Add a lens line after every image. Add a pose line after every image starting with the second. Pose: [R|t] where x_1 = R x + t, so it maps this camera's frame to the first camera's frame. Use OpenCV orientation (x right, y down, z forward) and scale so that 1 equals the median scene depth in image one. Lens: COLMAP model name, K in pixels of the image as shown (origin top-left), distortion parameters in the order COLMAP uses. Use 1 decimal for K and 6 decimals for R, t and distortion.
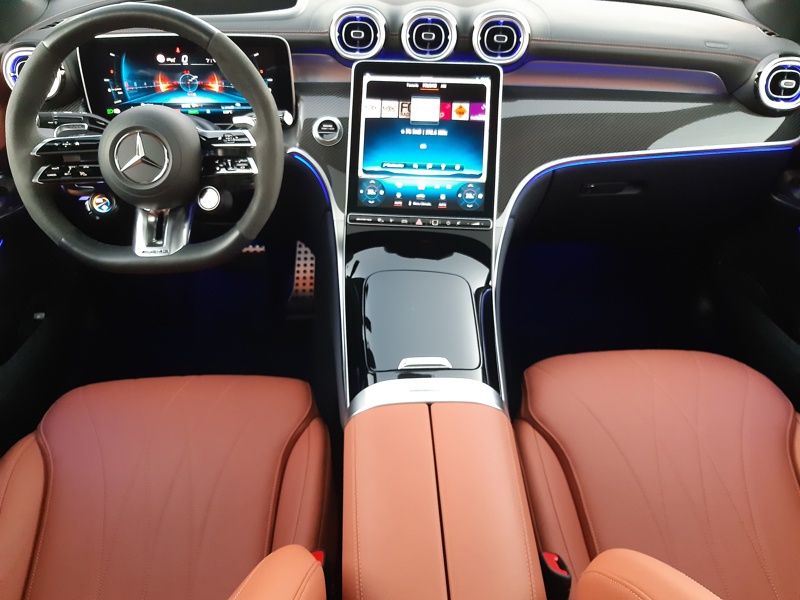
lens RADIAL K [[626.8, 0, 400.0], [0, 626.8, 300.0], [0, 0, 1]] dist [0.069541, -0.162948]
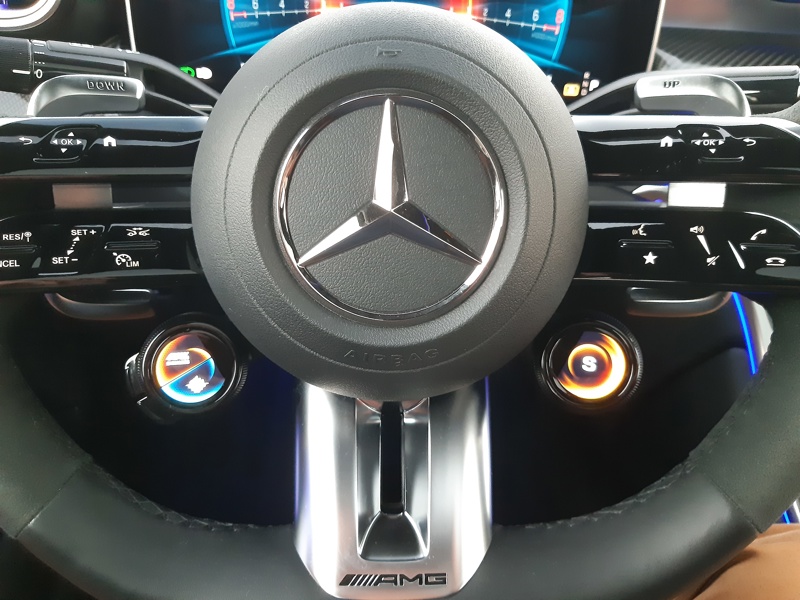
lens RADIAL K [[608.9, 0, 381.1], [0, 608.9, 299.1], [0, 0, 1]] dist [0.000926, -0.071845]
pose [[0.999052, 0.043525, 0.000207, -0.342196], [-0.043490, 0.998419, -0.035619, -0.154516], [-0.001757, 0.035576, 0.999365, 0.647986]]
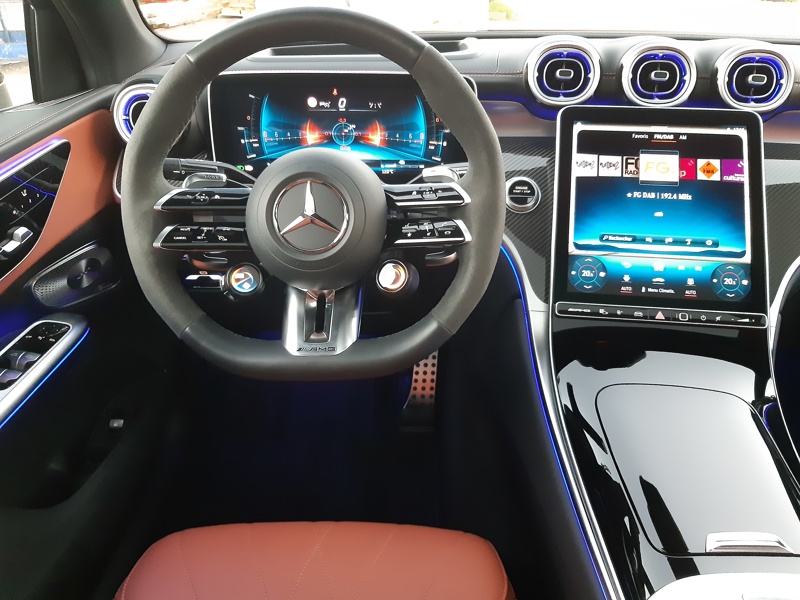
lens RADIAL K [[626.8, 0, 400.0], [0, 626.8, 300.0], [0, 0, 1]] dist [0.069541, -0.162948]
pose [[0.998061, 0.021316, -0.058487, -0.220587], [-0.029845, 0.988377, -0.149064, -0.025709], [0.054630, 0.150520, 0.987096, 0.269758]]
